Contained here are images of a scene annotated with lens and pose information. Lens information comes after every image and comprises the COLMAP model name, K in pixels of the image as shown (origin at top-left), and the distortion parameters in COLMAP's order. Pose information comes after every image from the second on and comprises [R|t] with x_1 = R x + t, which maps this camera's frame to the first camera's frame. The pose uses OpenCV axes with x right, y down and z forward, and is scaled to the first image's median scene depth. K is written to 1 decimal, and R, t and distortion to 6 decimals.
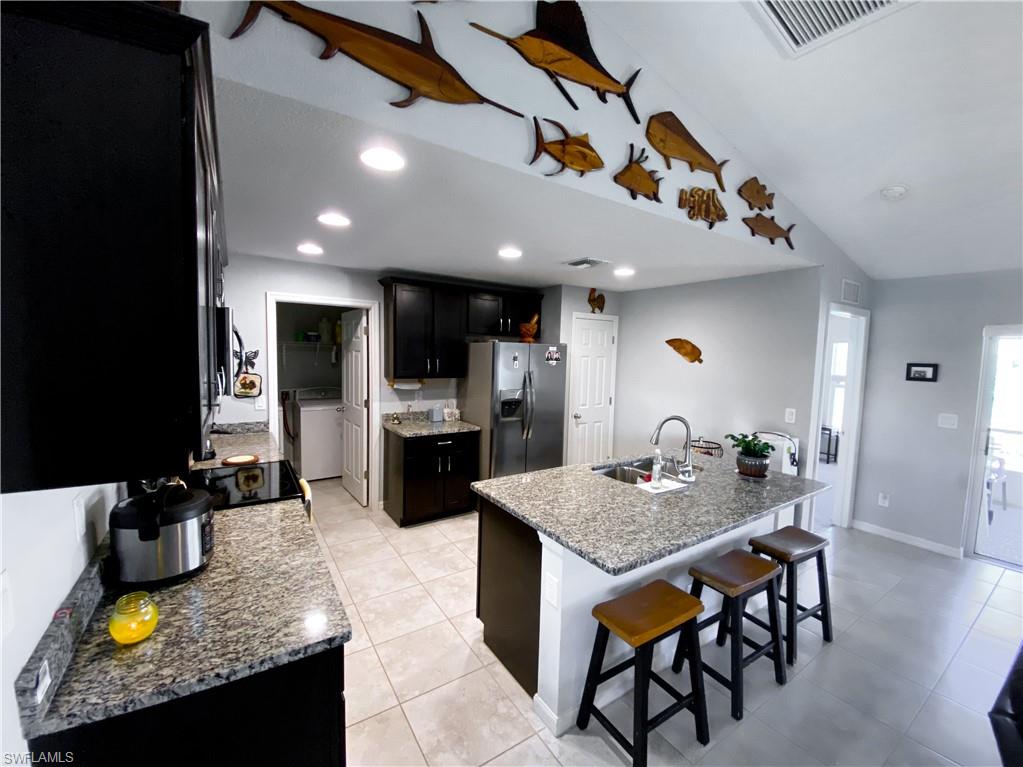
lens RADIAL K [[415.5, 0, 511.5], [0, 415.5, 383.5], [0, 0, 1]] dist [0.026219, -0.021275]
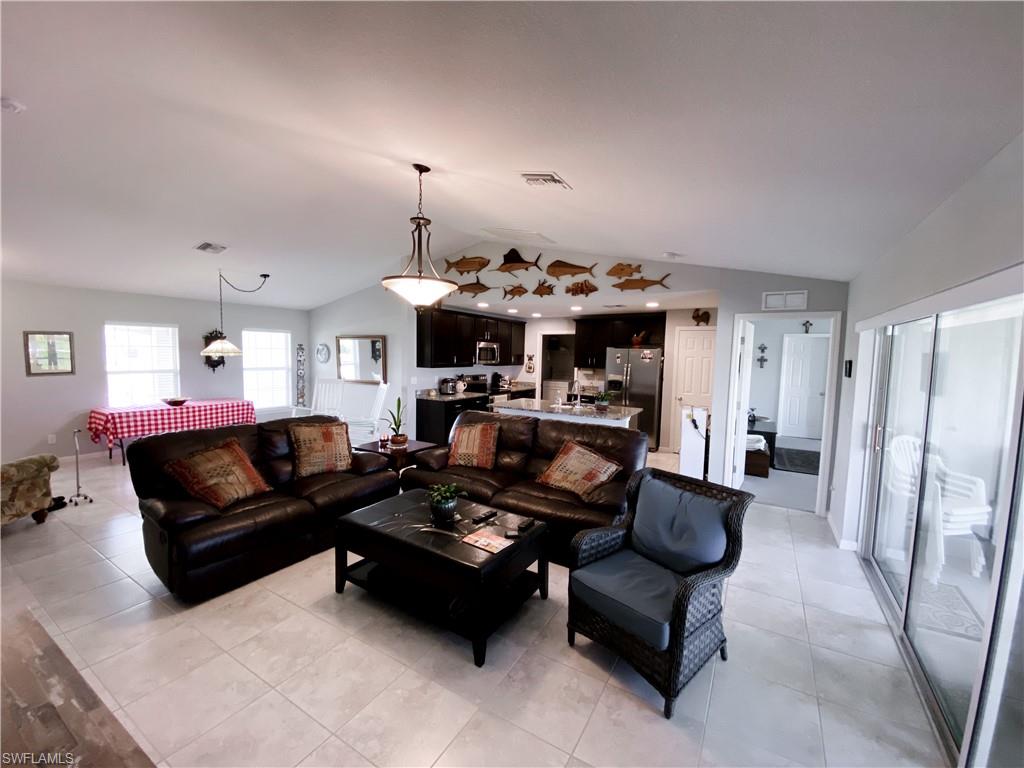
lens RADIAL K [[412.7, 0, 501.0], [0, 412.7, 386.6], [0, 0, 1]] dist [0.051022, -0.028179]
pose [[0.420927, 0.060020, -0.905107, 1.604221], [-0.079823, 0.996389, 0.028951, 0.059798], [0.903576, 0.060062, 0.424197, -0.233474]]
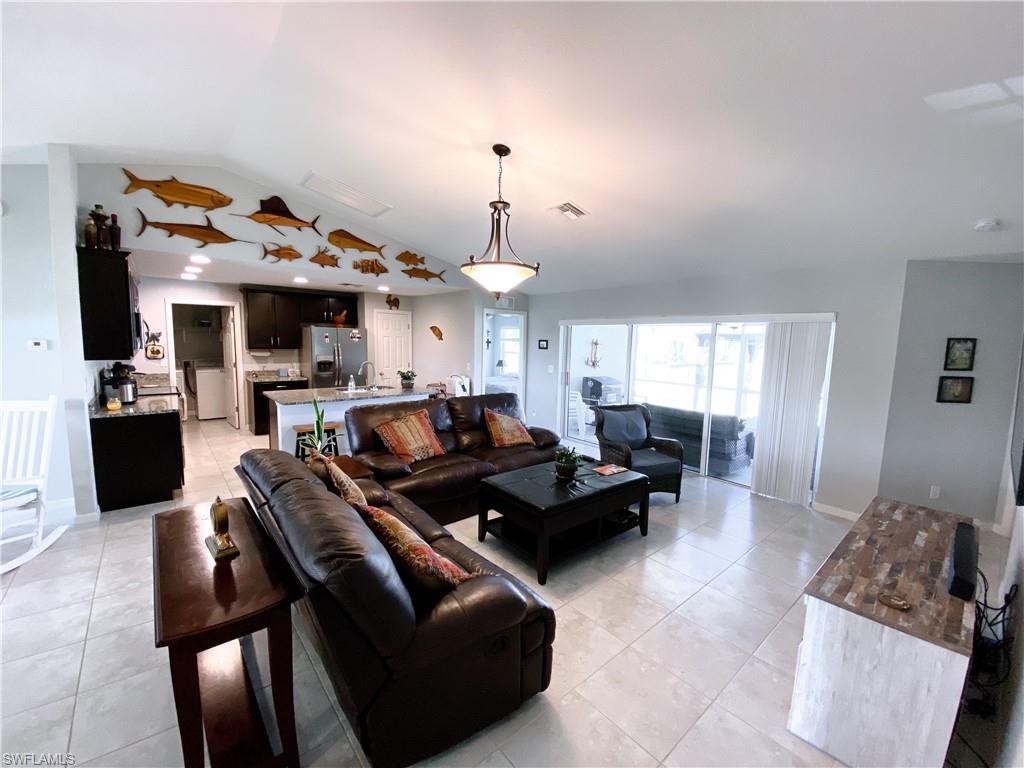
lens RADIAL K [[417.5, 0, 517.7], [0, 417.5, 383.6], [0, 0, 1]] dist [0.009727, -0.020814]
pose [[0.991544, -0.012785, 0.129140, 0.632802], [0.008456, 0.999385, 0.034018, 0.088453], [-0.129496, -0.032638, 0.991043, -0.901650]]
